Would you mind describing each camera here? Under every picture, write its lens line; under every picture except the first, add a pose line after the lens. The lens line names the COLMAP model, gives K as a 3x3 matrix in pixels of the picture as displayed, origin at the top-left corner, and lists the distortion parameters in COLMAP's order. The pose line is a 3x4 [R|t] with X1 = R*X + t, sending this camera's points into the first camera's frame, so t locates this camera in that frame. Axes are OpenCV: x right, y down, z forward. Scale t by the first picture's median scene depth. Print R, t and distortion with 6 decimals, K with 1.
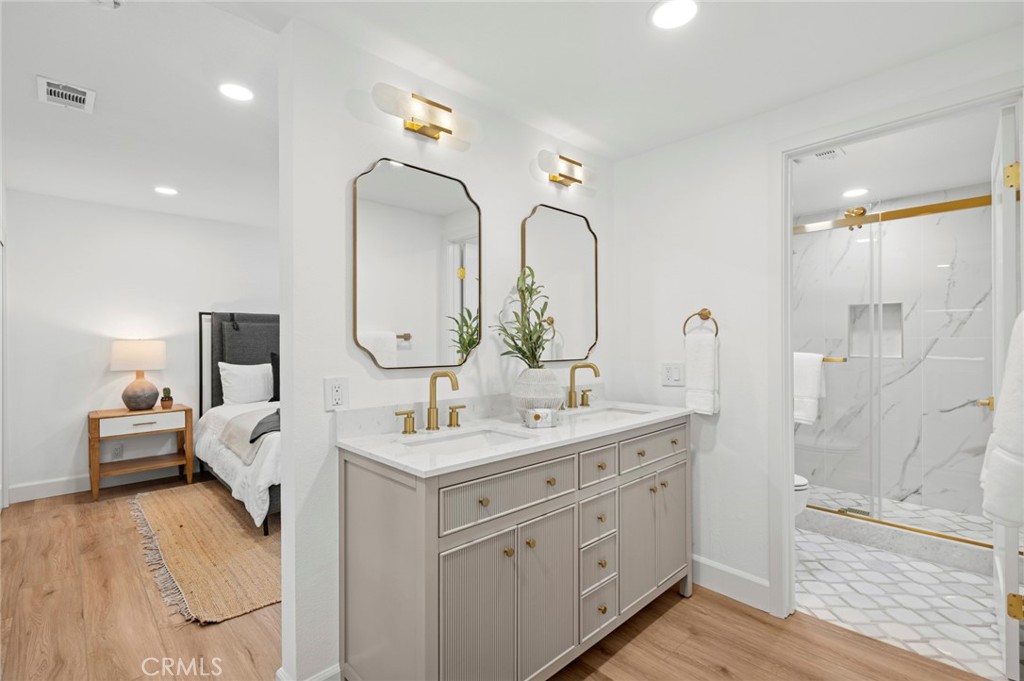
lens RADIAL K [[479.4, 0, 513.9], [0, 479.4, 339.8], [0, 0, 1]] dist [-0.000664, 0.001290]
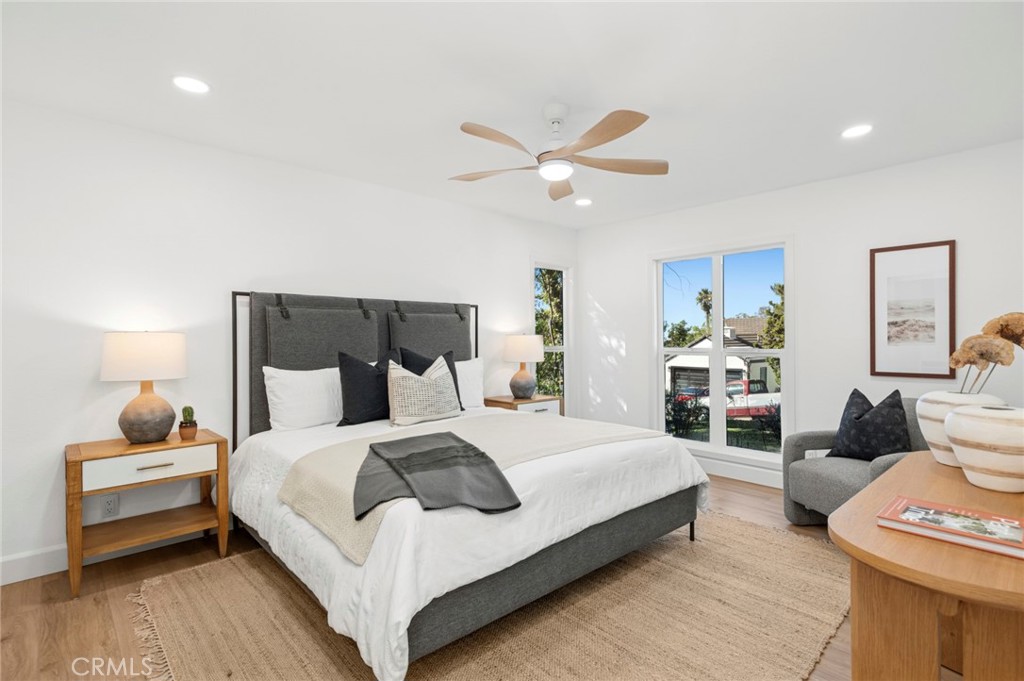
lens RADIAL K [[492.5, 0, 504.5], [0, 492.5, 334.5], [0, 0, 1]] dist [0.009811, 0.000676]
pose [[0.999912, -0.000276, -0.013257, -0.293892], [0.000254, 0.999999, -0.001639, 0.003912], [0.013257, 0.001635, 0.999911, 0.345594]]
